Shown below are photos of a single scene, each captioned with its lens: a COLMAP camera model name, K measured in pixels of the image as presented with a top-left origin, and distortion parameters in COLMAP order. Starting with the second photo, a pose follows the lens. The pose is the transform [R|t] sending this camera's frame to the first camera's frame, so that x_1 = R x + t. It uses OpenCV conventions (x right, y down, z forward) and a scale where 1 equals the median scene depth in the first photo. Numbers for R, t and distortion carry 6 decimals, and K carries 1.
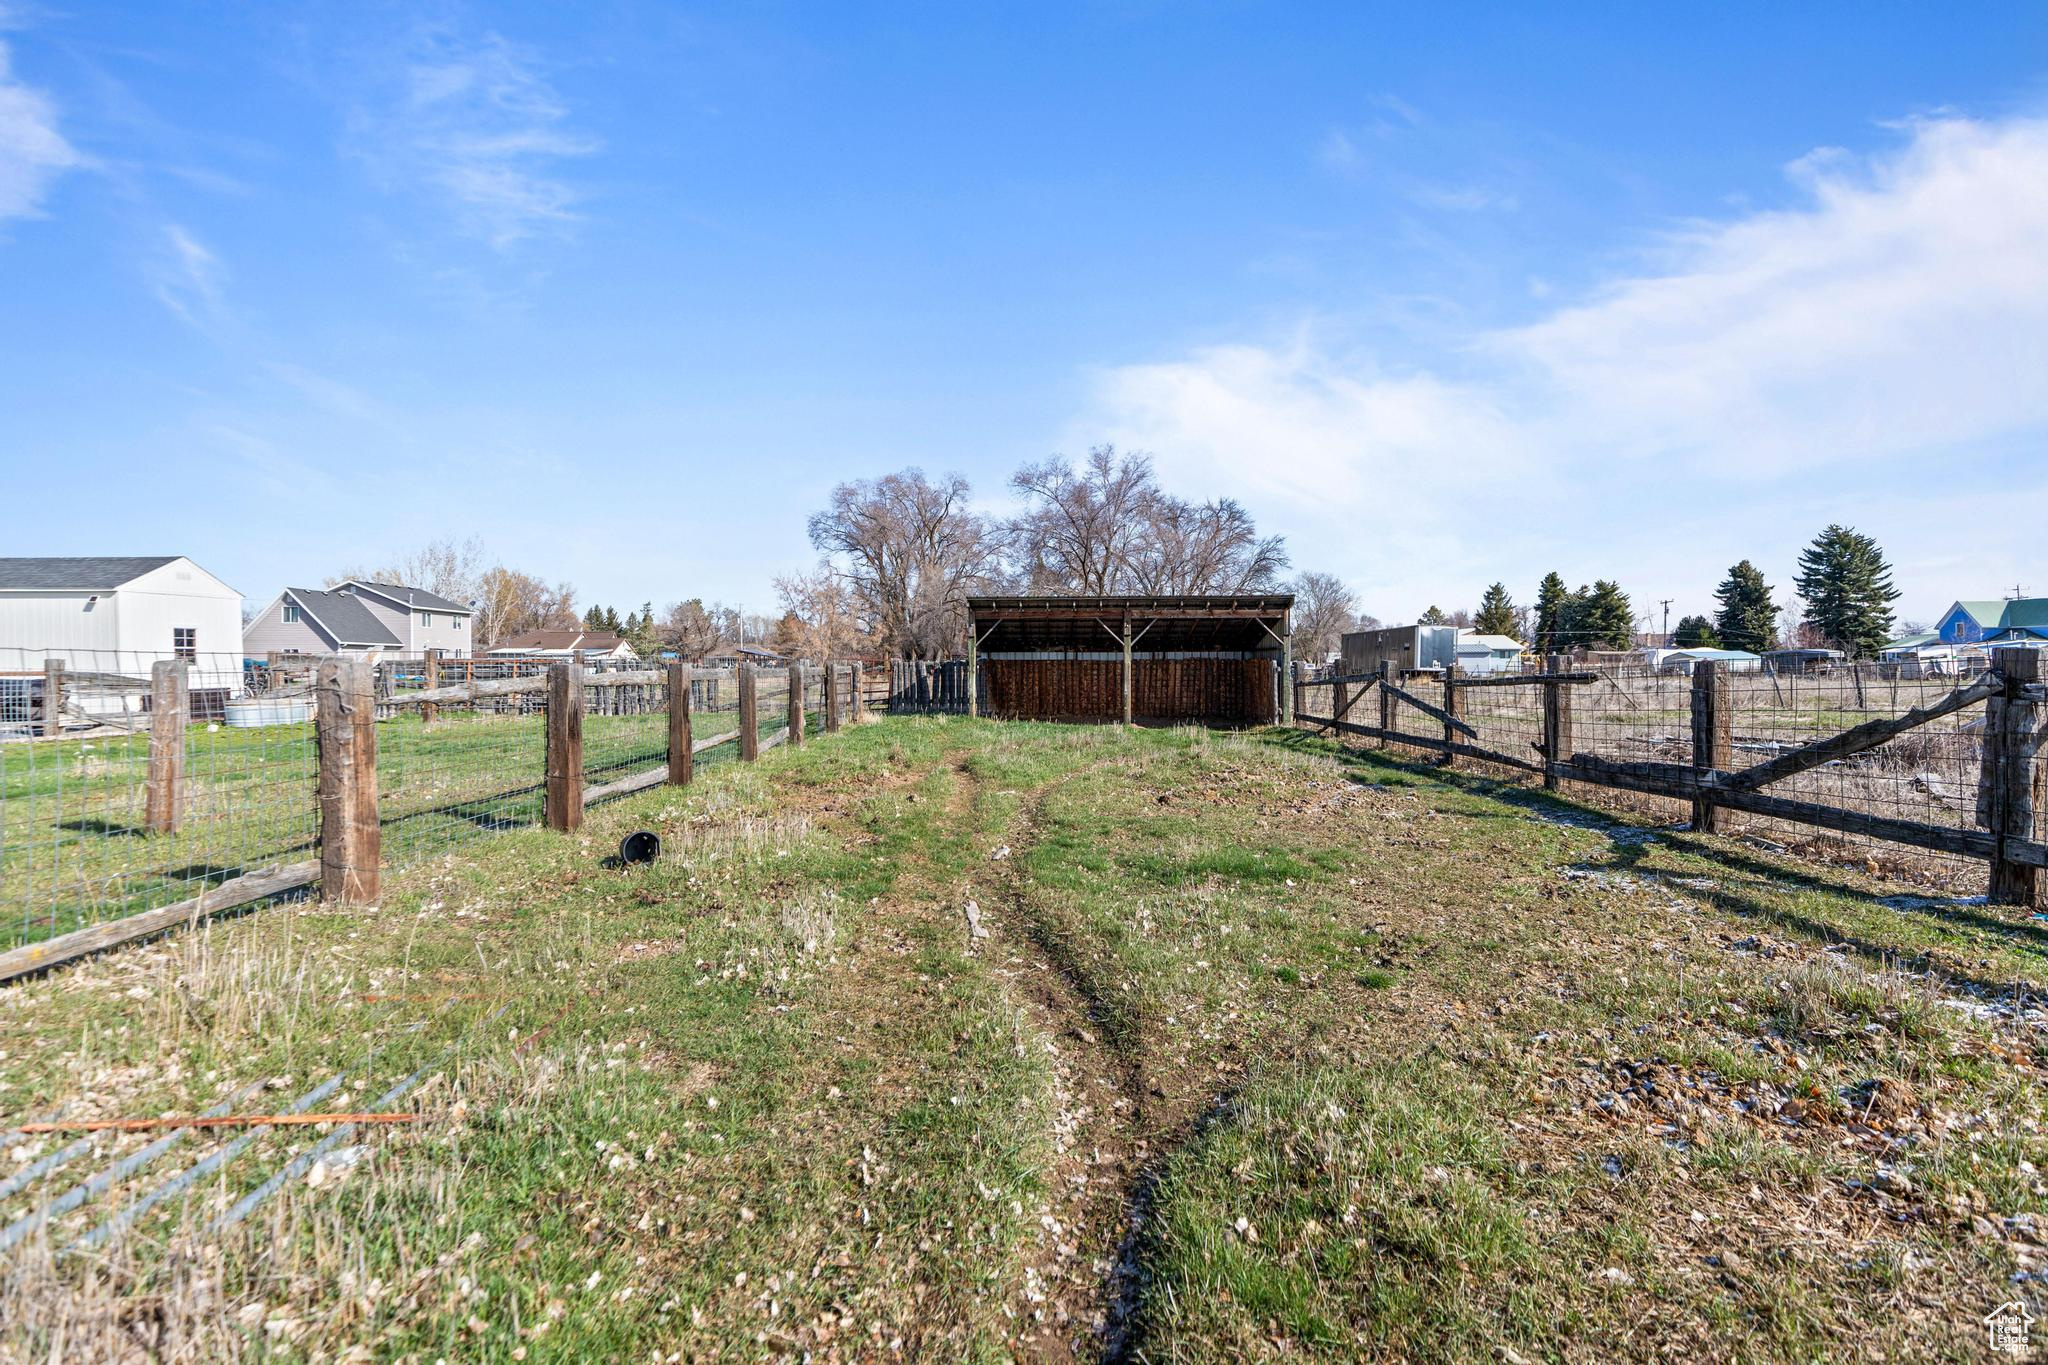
lens RADIAL K [[930.8, 0, 1024.0], [0, 930.8, 682.5], [0, 0, 1]] dist [-0.000002, 0.000068]
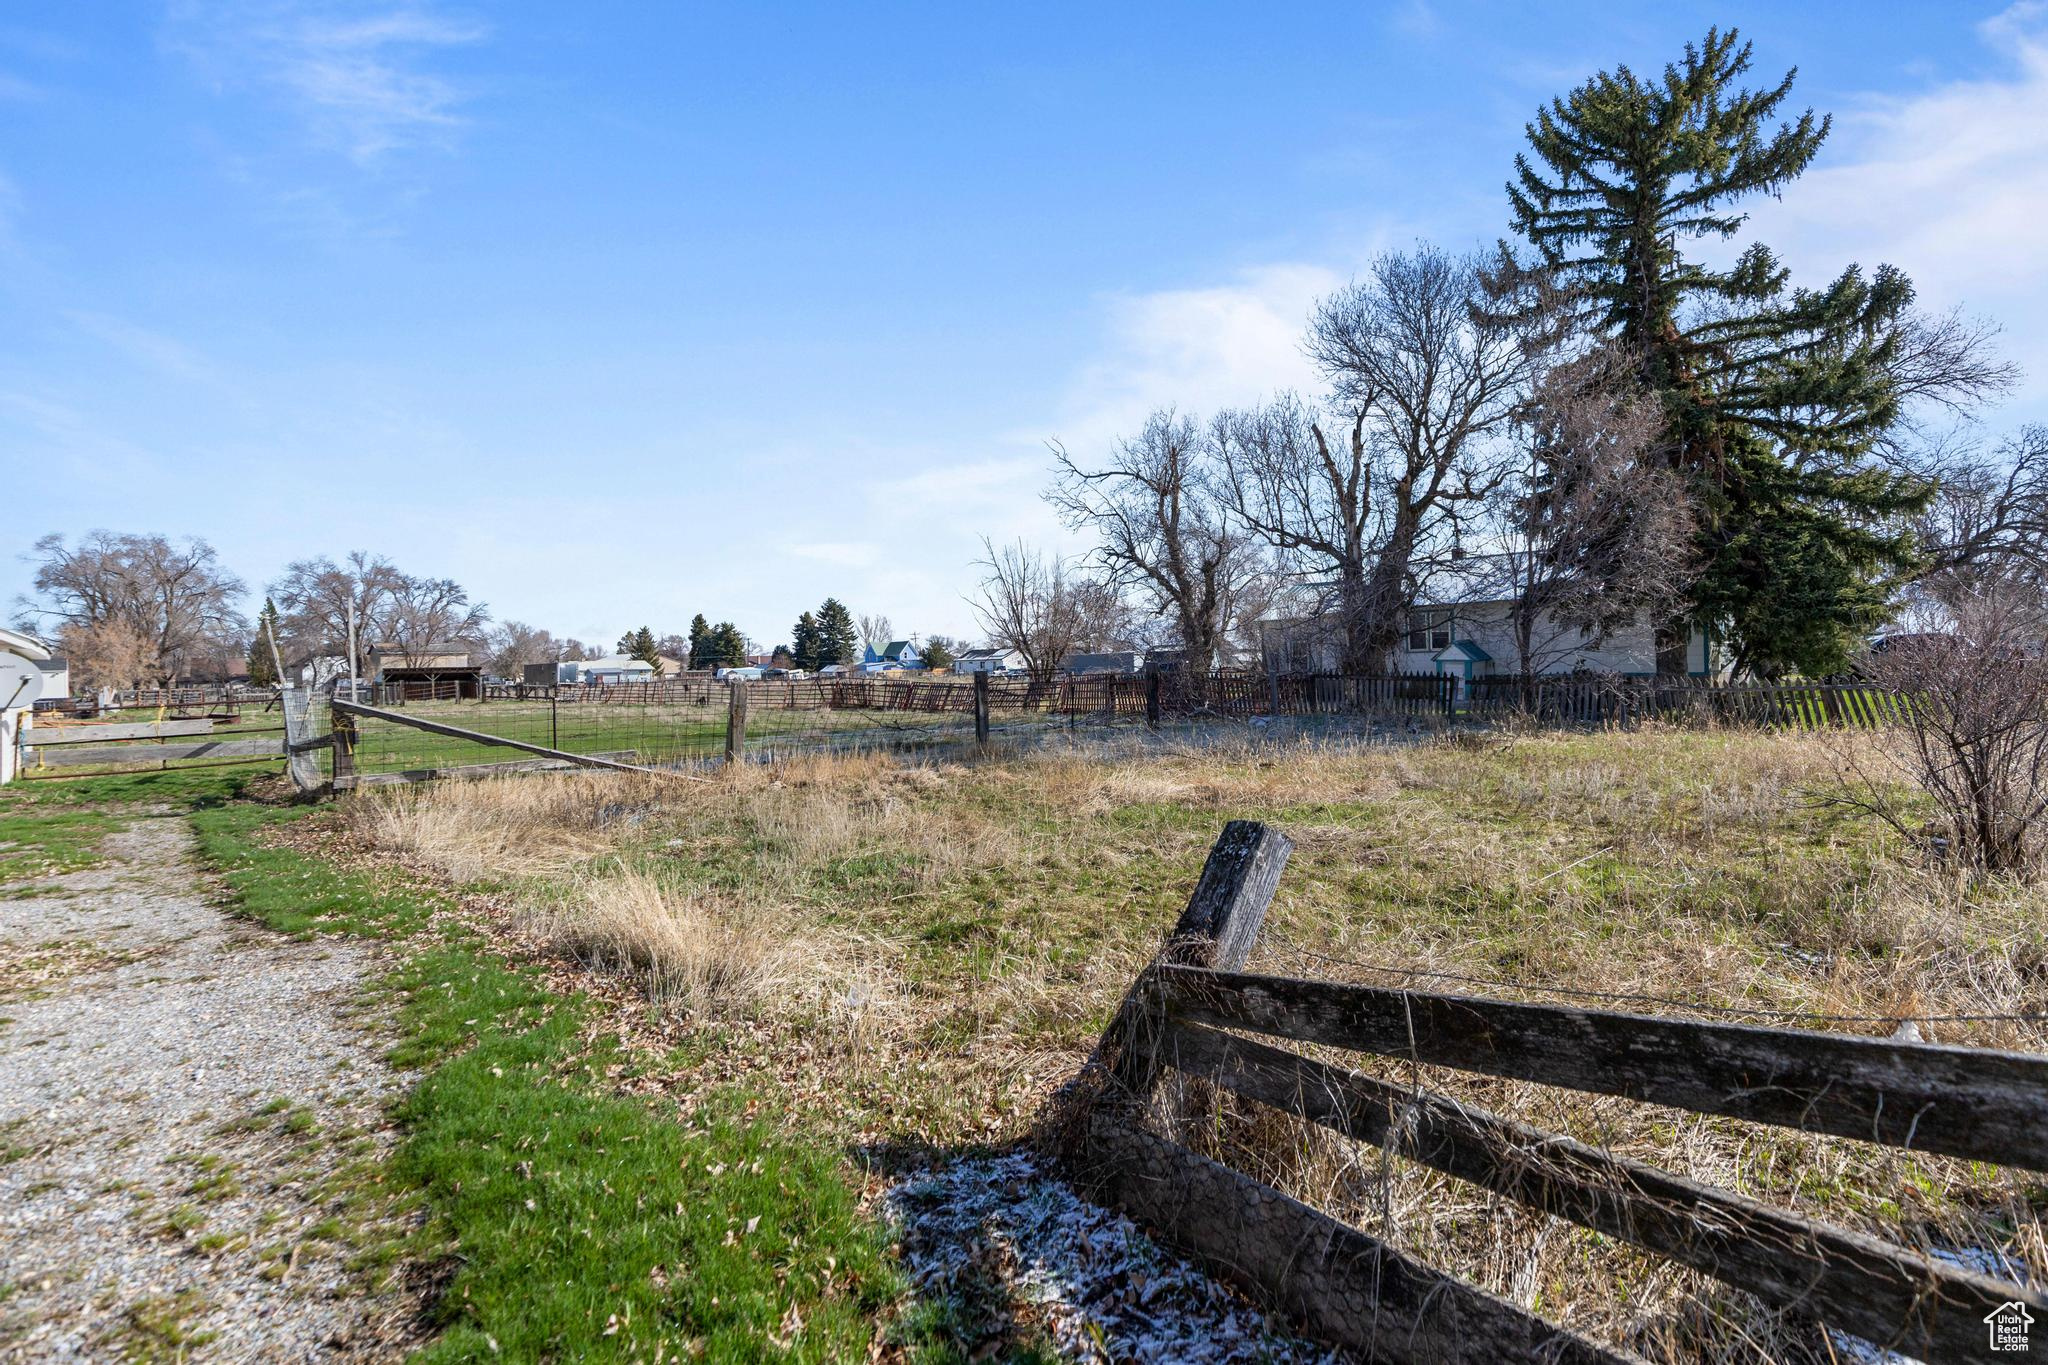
lens RADIAL K [[930.8, 0, 1024.0], [0, 930.8, 682.5], [0, 0, 1]] dist [-0.000002, 0.000068]
pose [[0.710040, -0.023803, 0.703759, -0.228141], [0.034370, 0.999409, -0.000873, 0.015841], [-0.703323, 0.024808, 0.710438, -0.909342]]
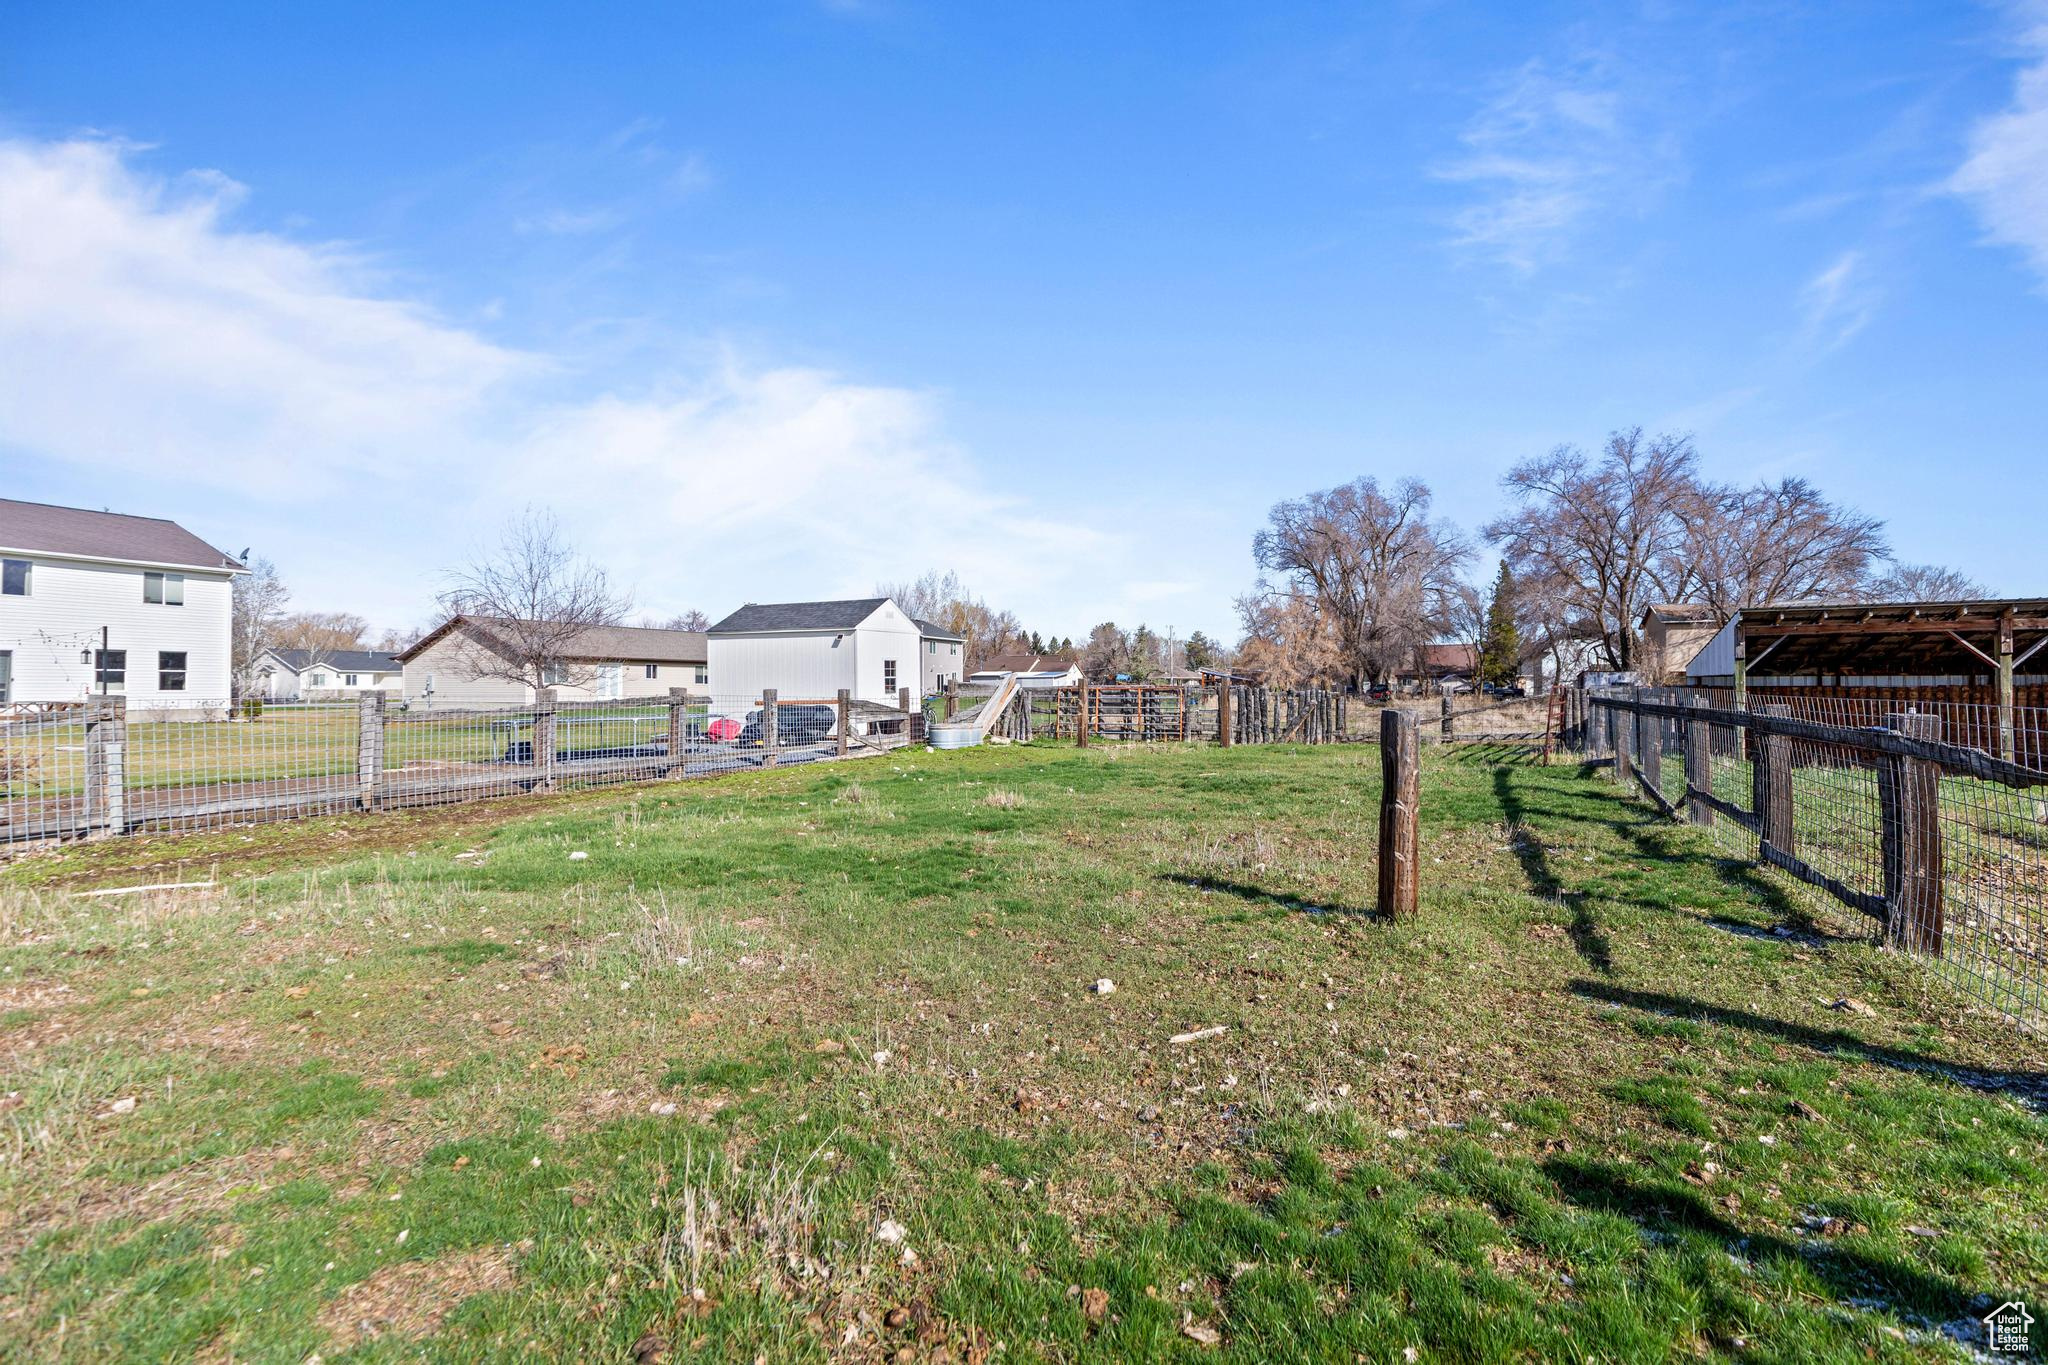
lens RADIAL K [[926.6, 0, 1024.0], [0, 926.6, 682.5], [0, 0, 1]] dist [-0.001905, -0.000339]
pose [[0.915195, -0.003216, -0.402999, -0.076440], [-0.005104, 0.999795, -0.019569, -0.002500], [0.402979, 0.019966, 0.914991, 0.006885]]
